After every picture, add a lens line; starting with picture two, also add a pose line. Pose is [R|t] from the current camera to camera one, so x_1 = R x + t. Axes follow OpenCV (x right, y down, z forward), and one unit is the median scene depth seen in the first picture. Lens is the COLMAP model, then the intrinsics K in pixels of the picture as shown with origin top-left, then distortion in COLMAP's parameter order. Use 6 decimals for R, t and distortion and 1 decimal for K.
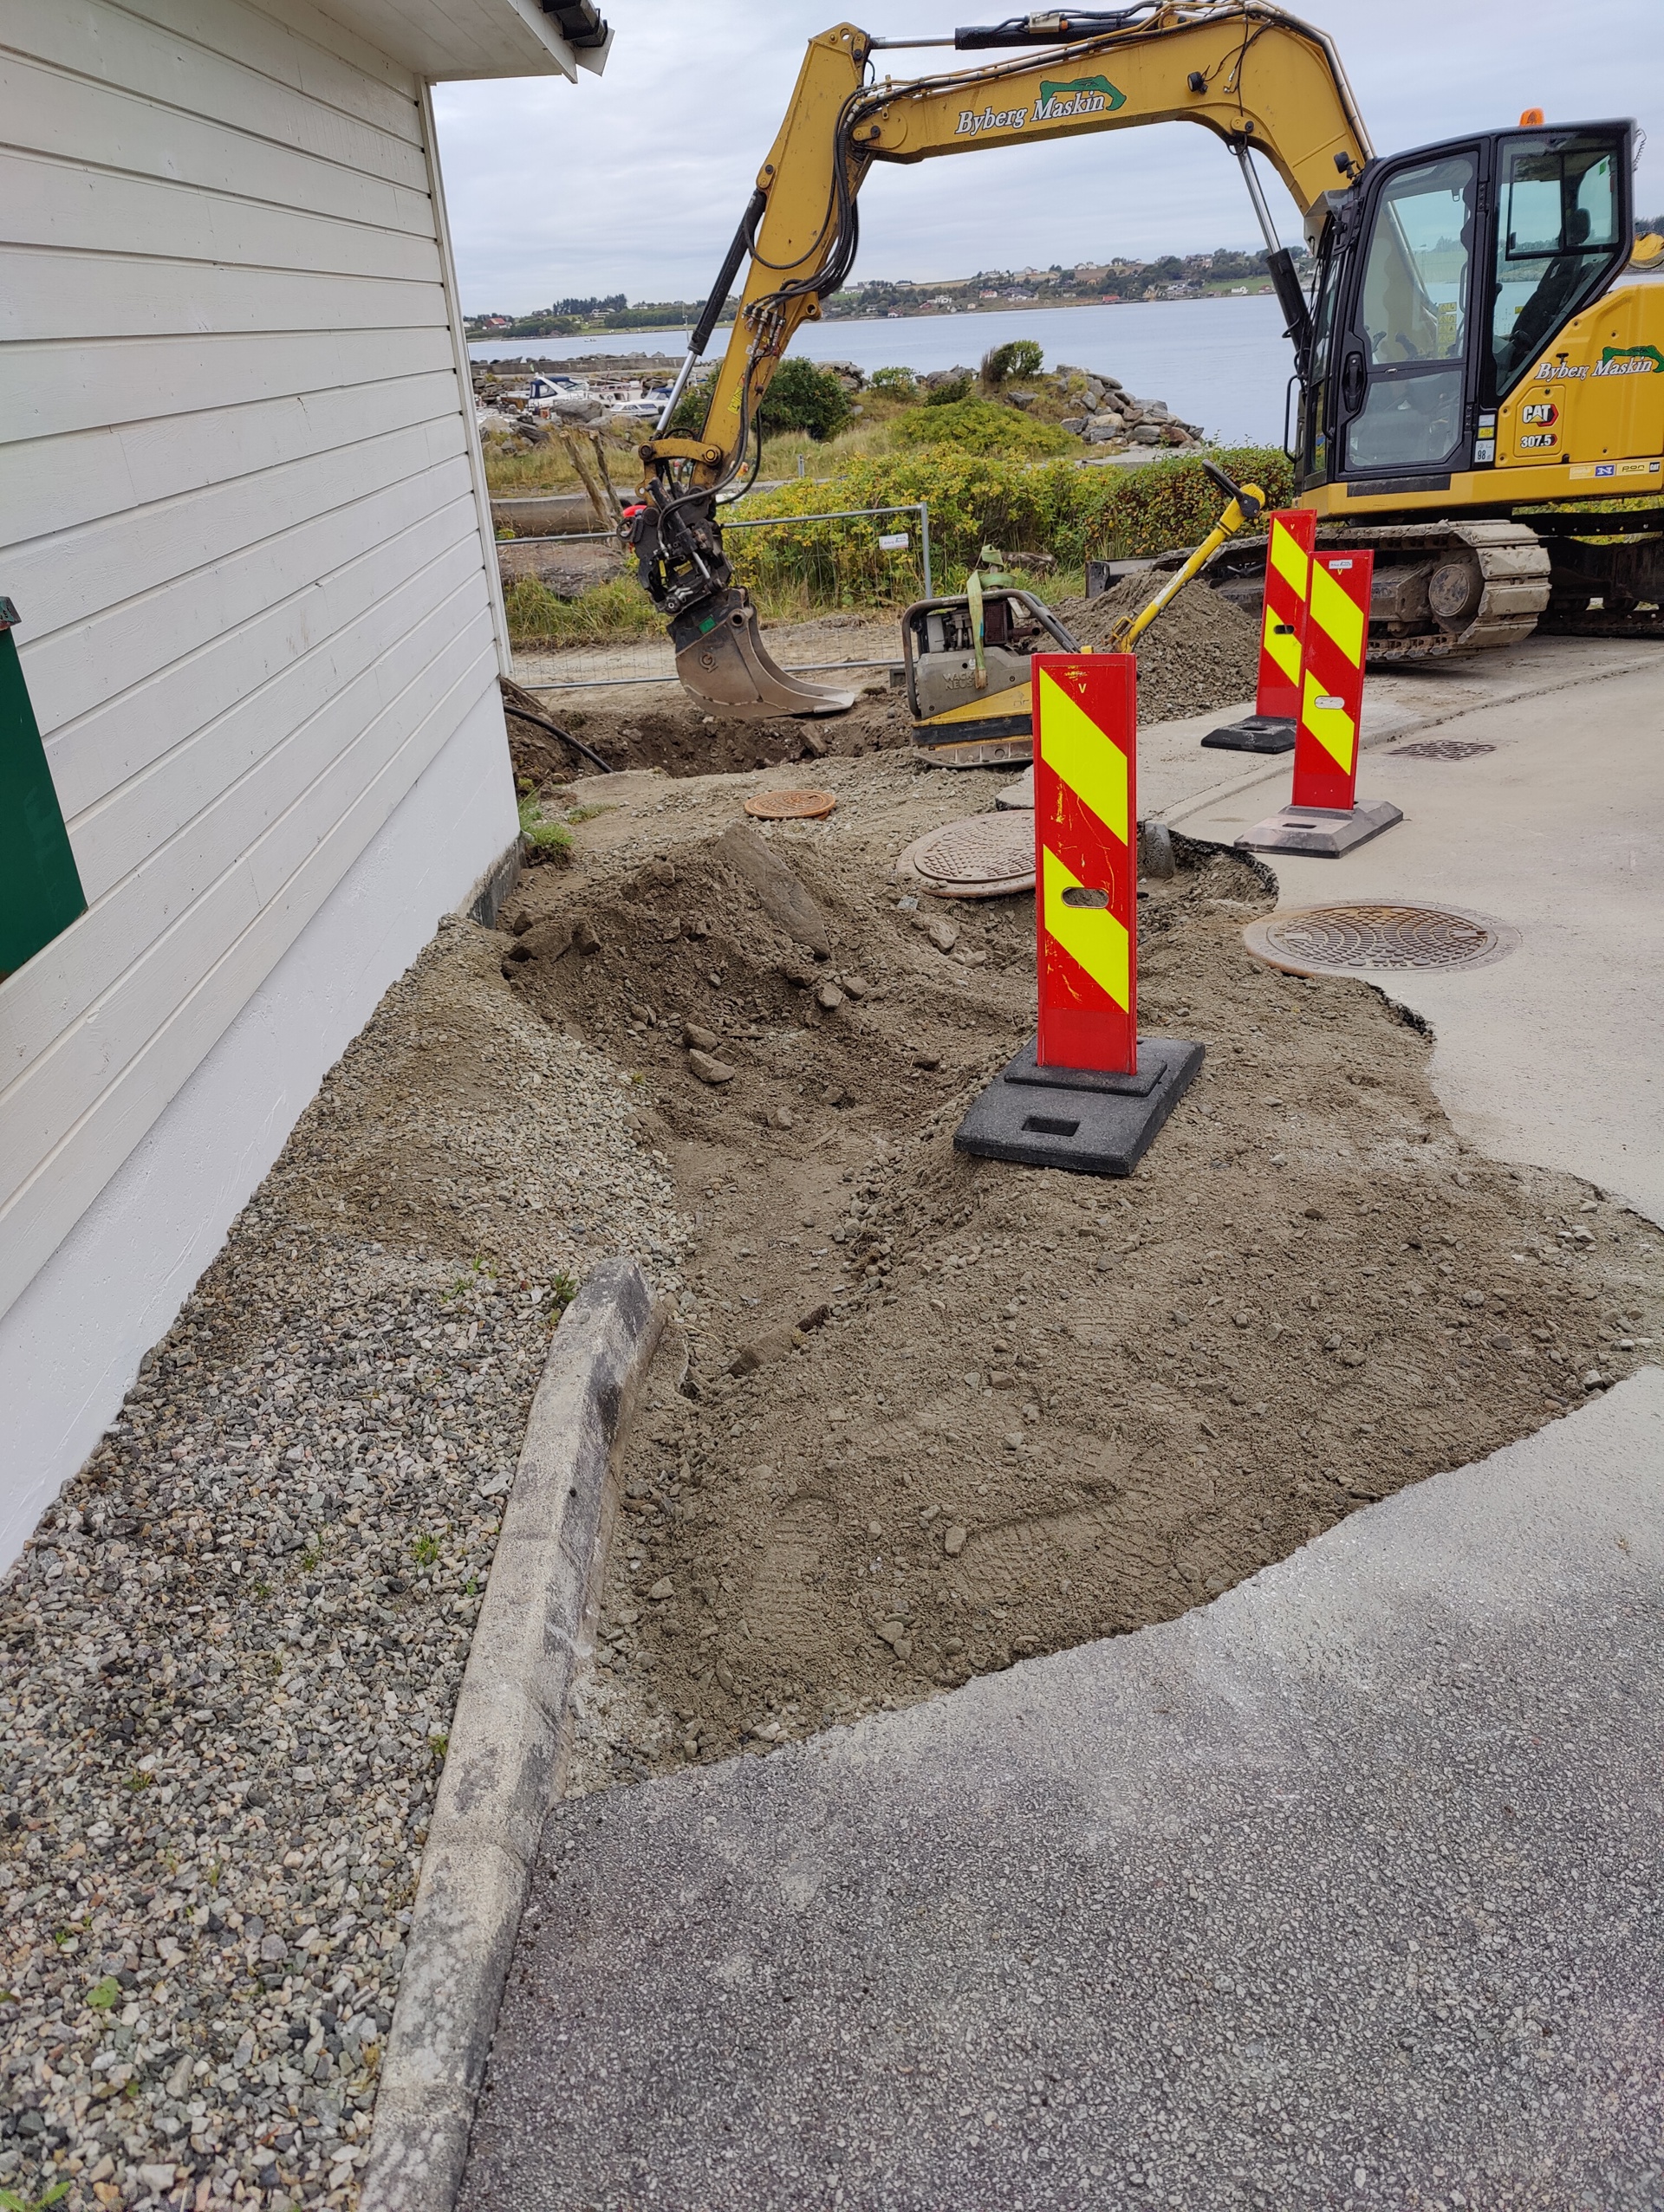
lens RADIAL K [[1589.0, 0, 832.0], [0, 1589.0, 1106.0], [0, 0, 1]] dist [-0.002726, -0.000031]
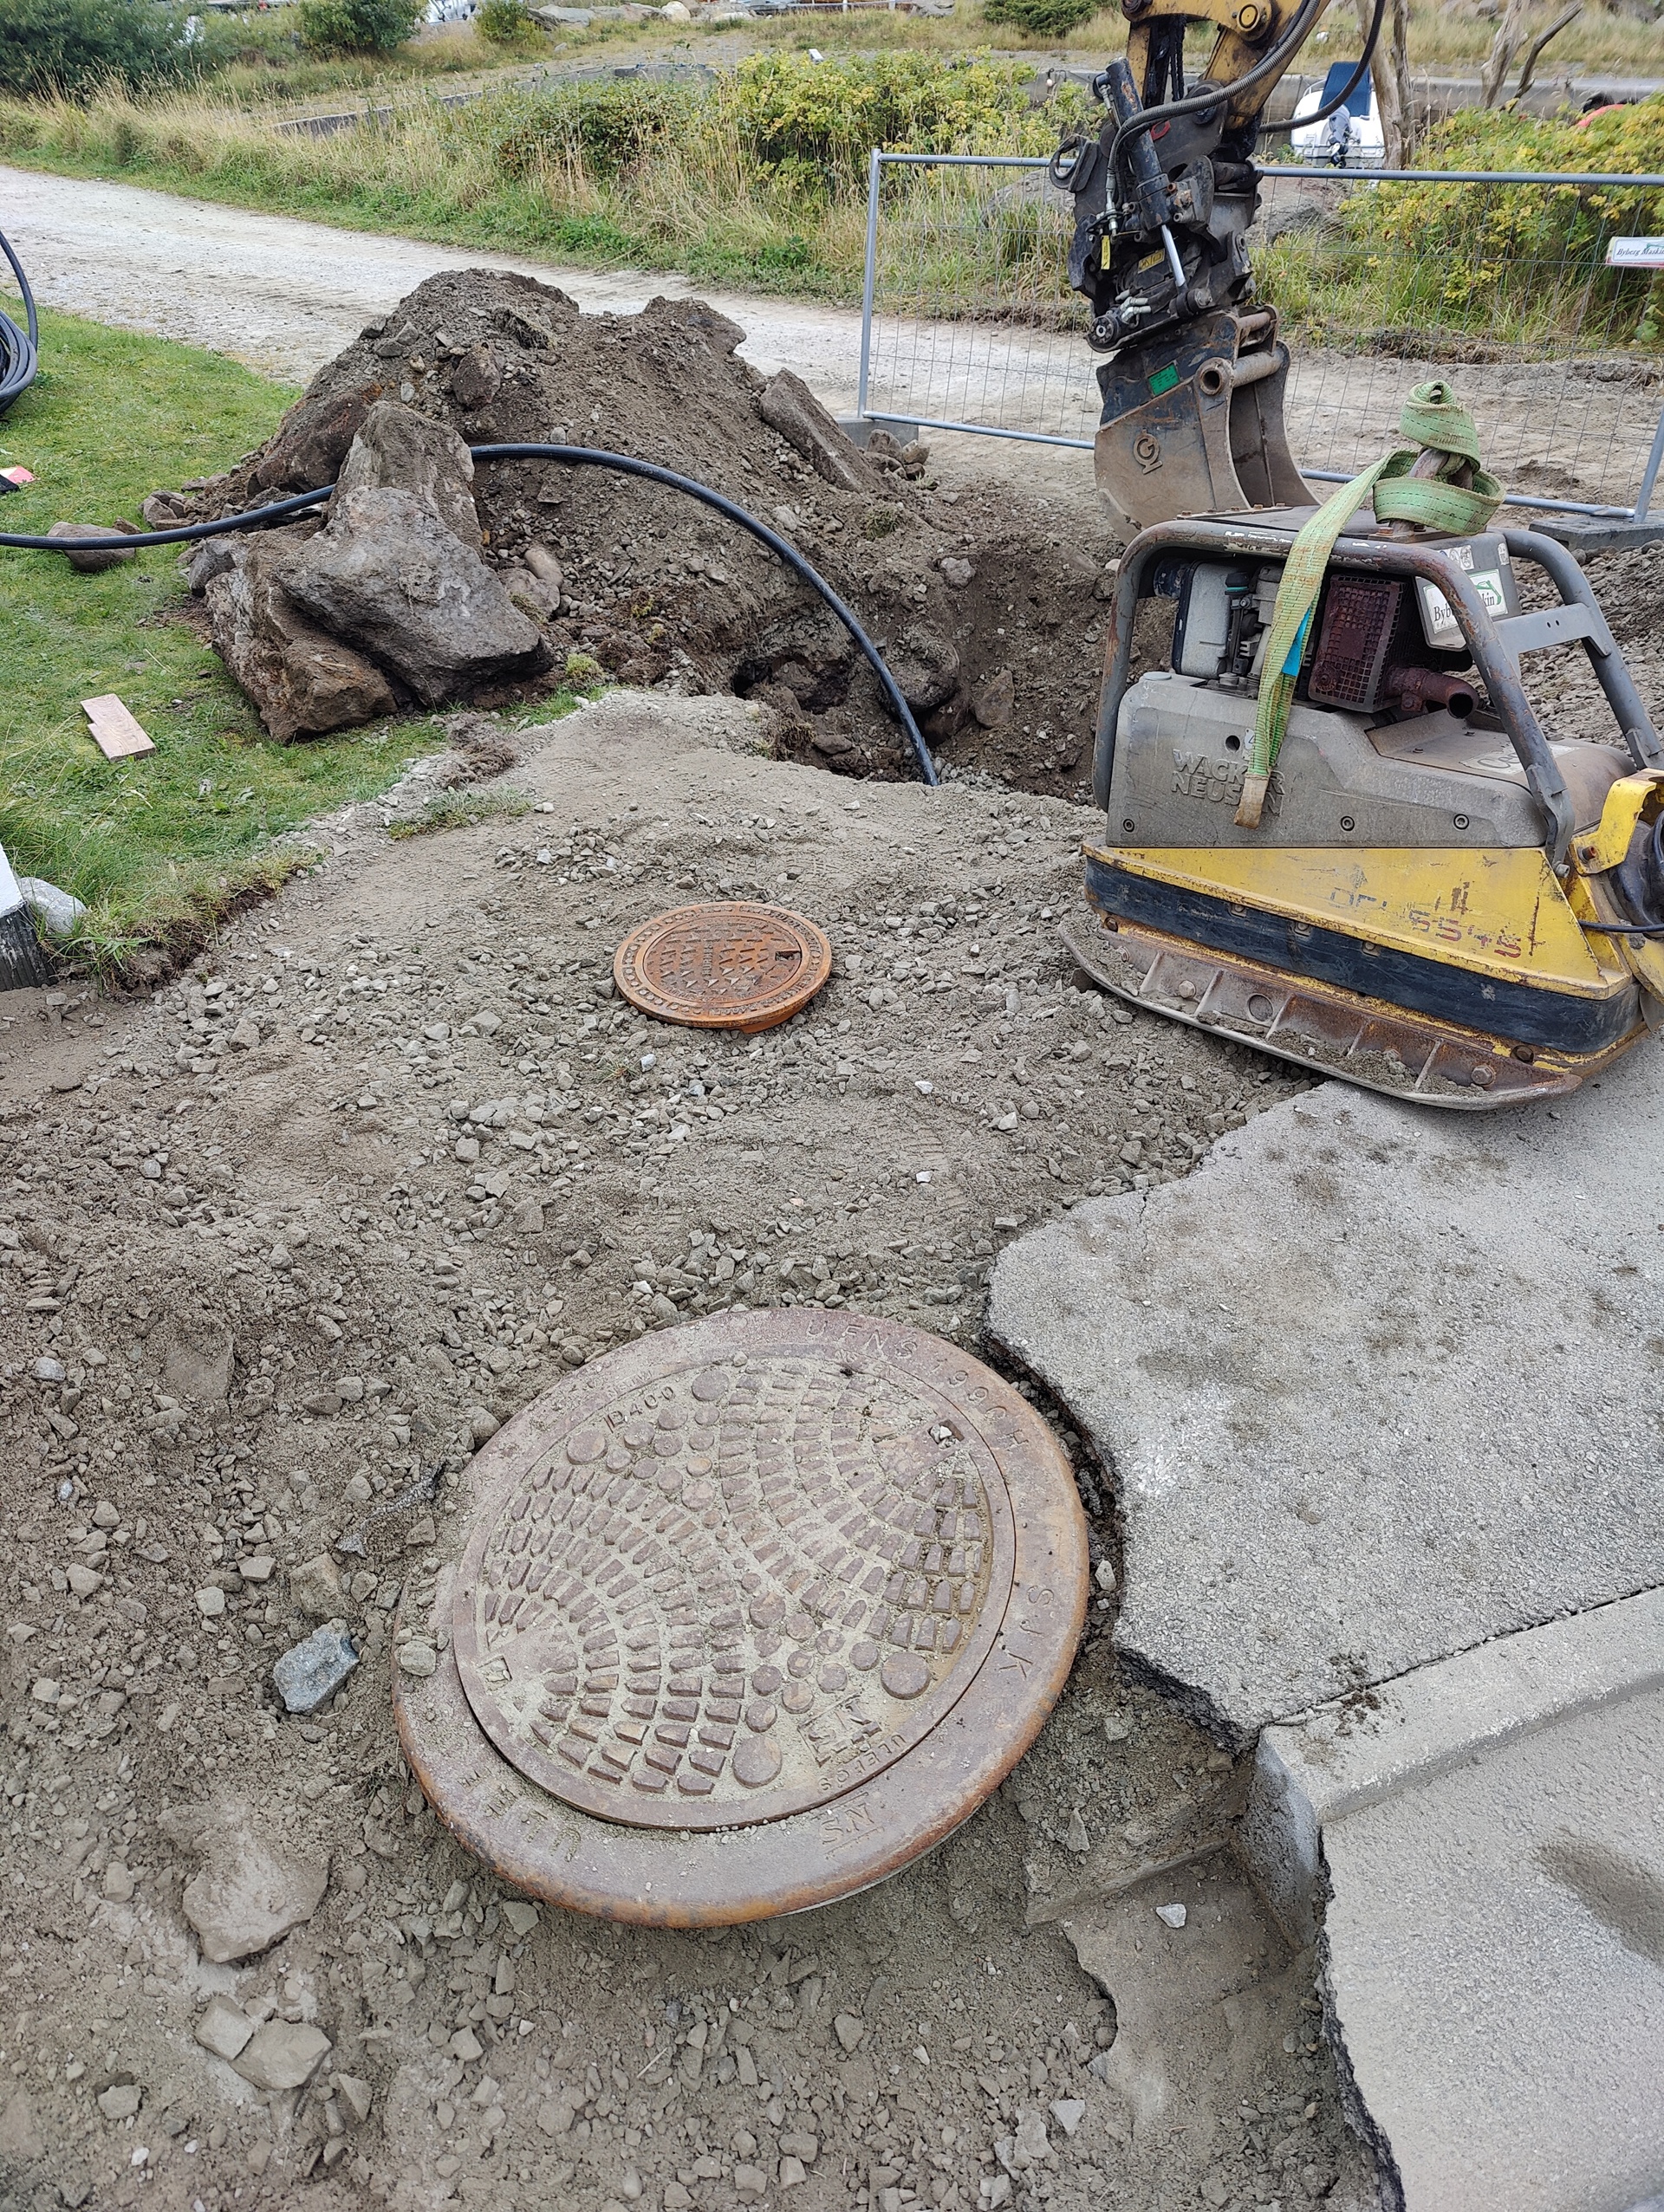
lens RADIAL K [[1594.5, 0, 788.9], [0, 1594.5, 1105.9], [0, 0, 1]] dist [0.049034, -0.050334]
pose [[0.840059, 0.355355, -0.409907, 0.121496], [-0.262185, 0.927435, 0.266689, -0.191135], [0.474931, -0.116563, 0.872269, 0.453588]]
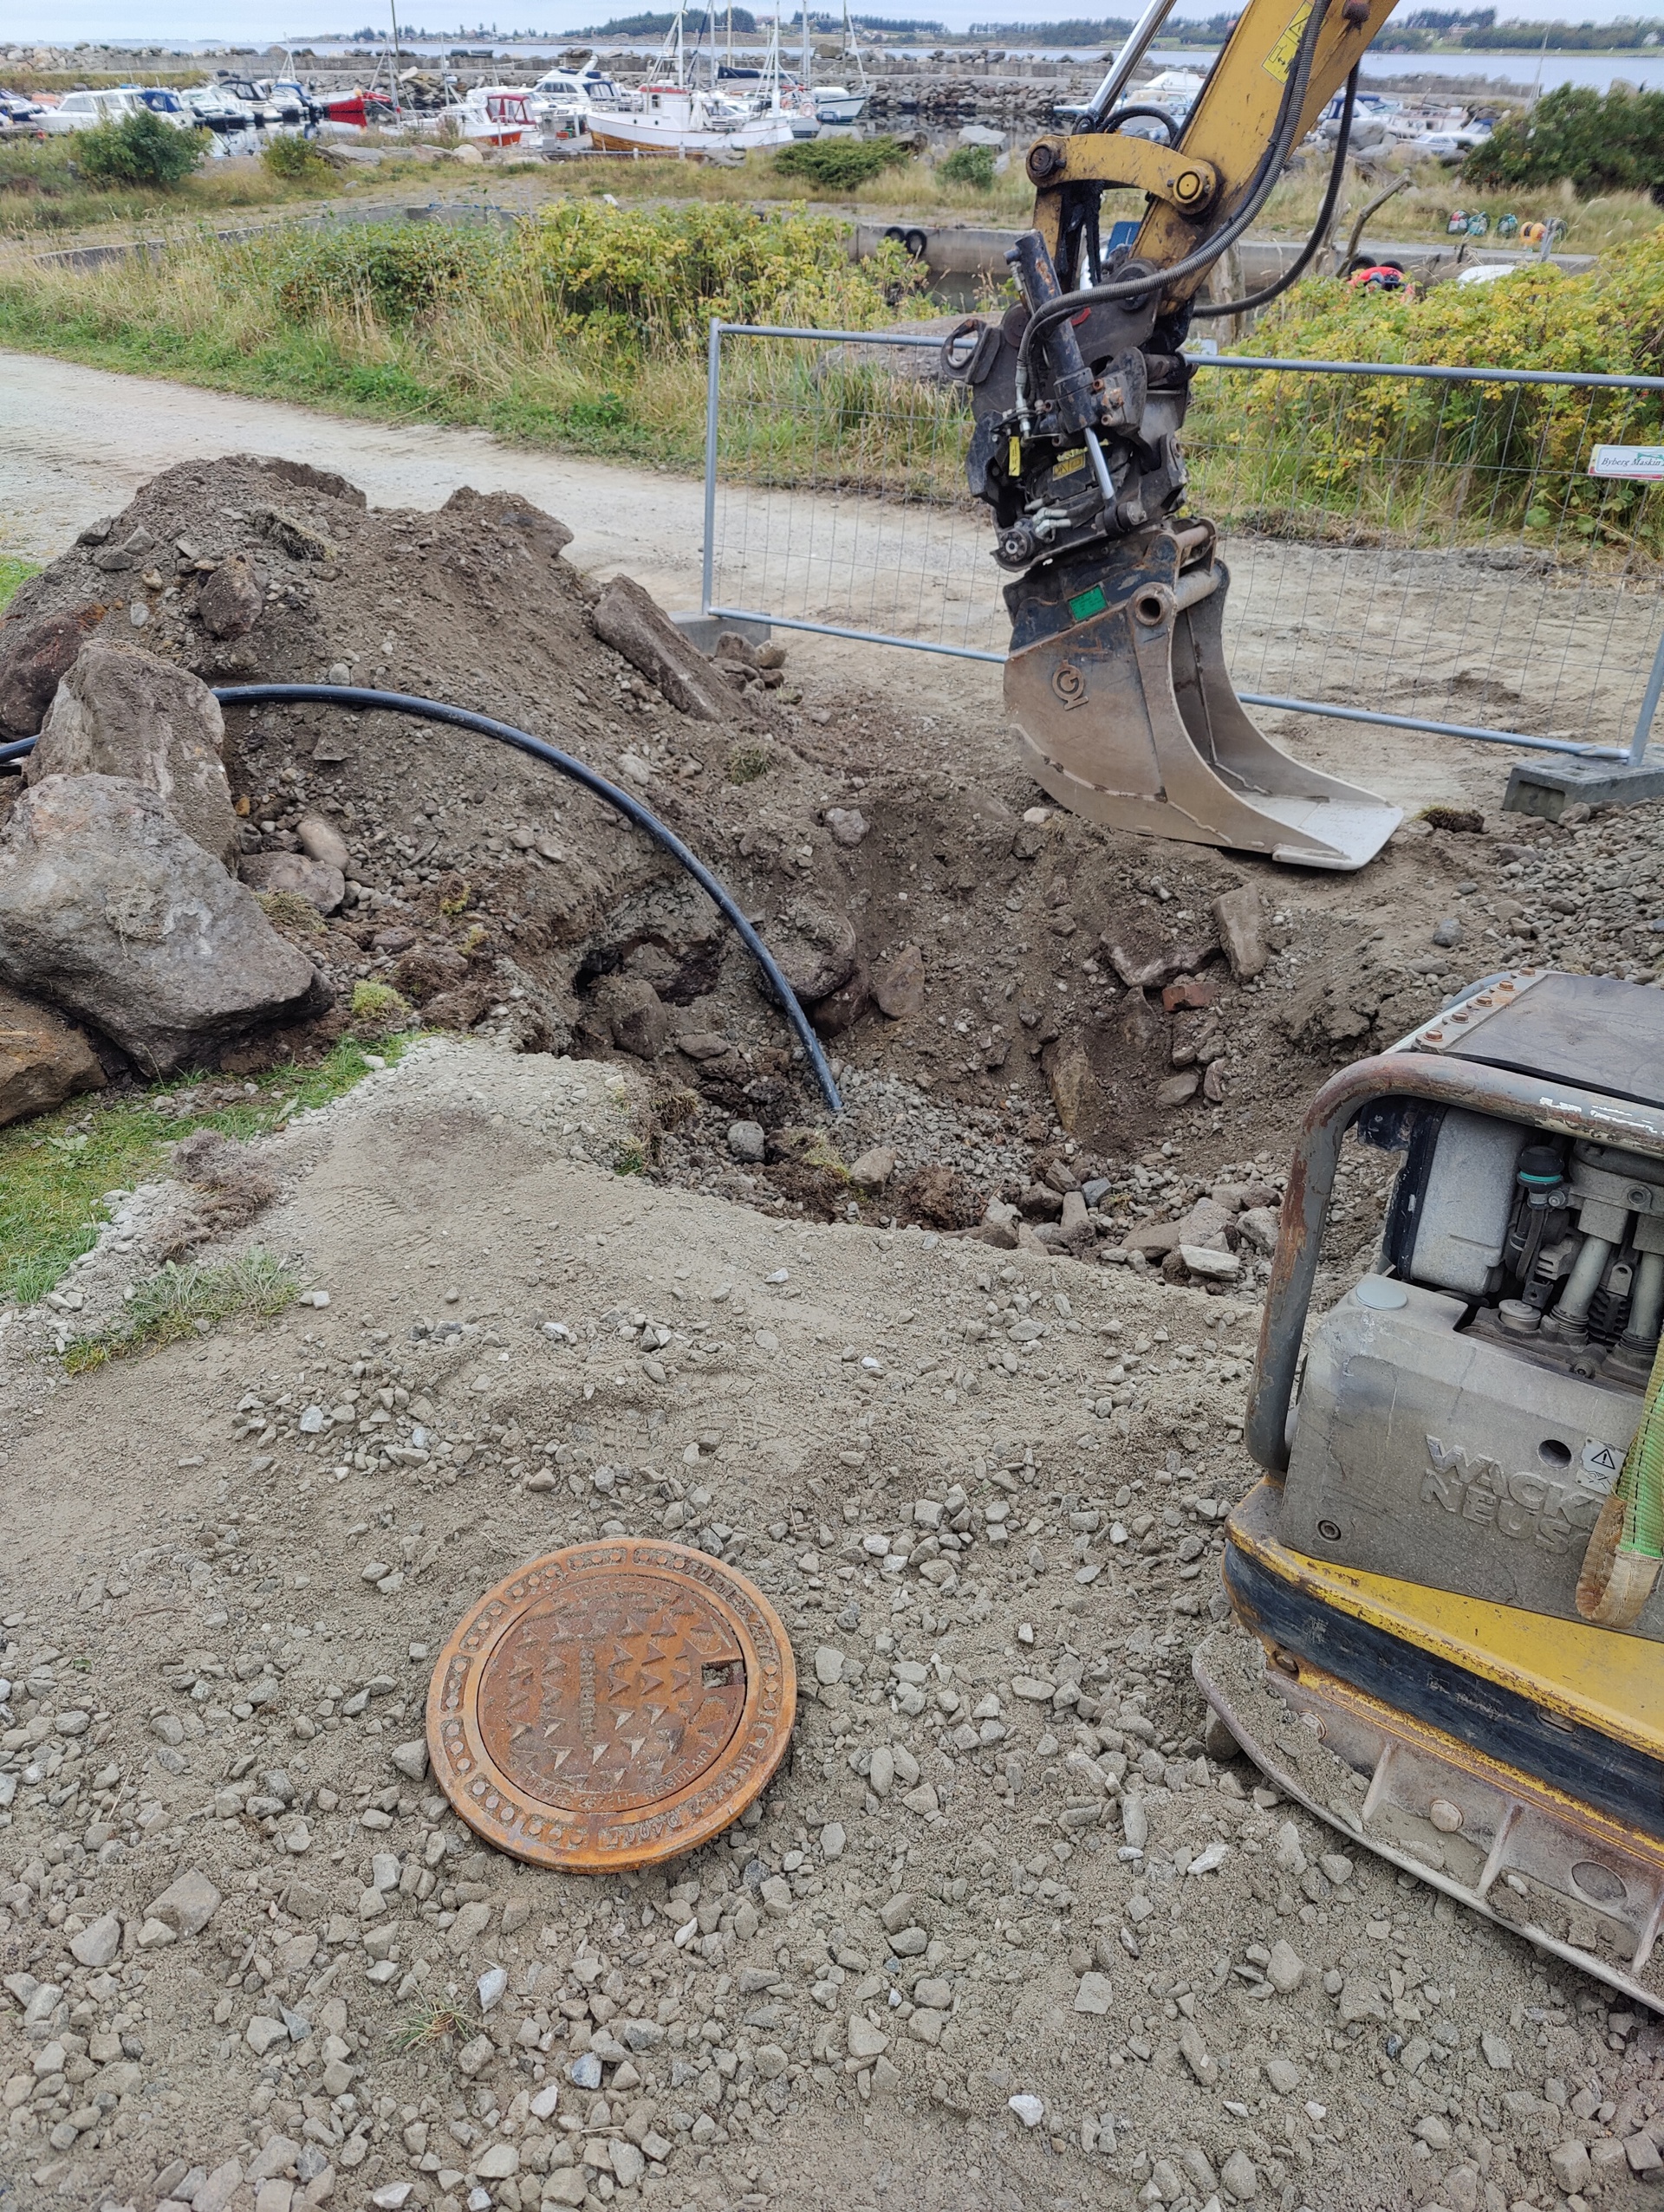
lens RADIAL K [[1601.8, 0, 785.0], [0, 1601.8, 1099.9], [0, 0, 1]] dist [0.041376, -0.043388]
pose [[0.892216, 0.298123, -0.339225, 0.037611], [-0.252163, 0.952016, 0.173435, -0.230863], [0.374652, -0.069201, 0.924579, 0.557557]]
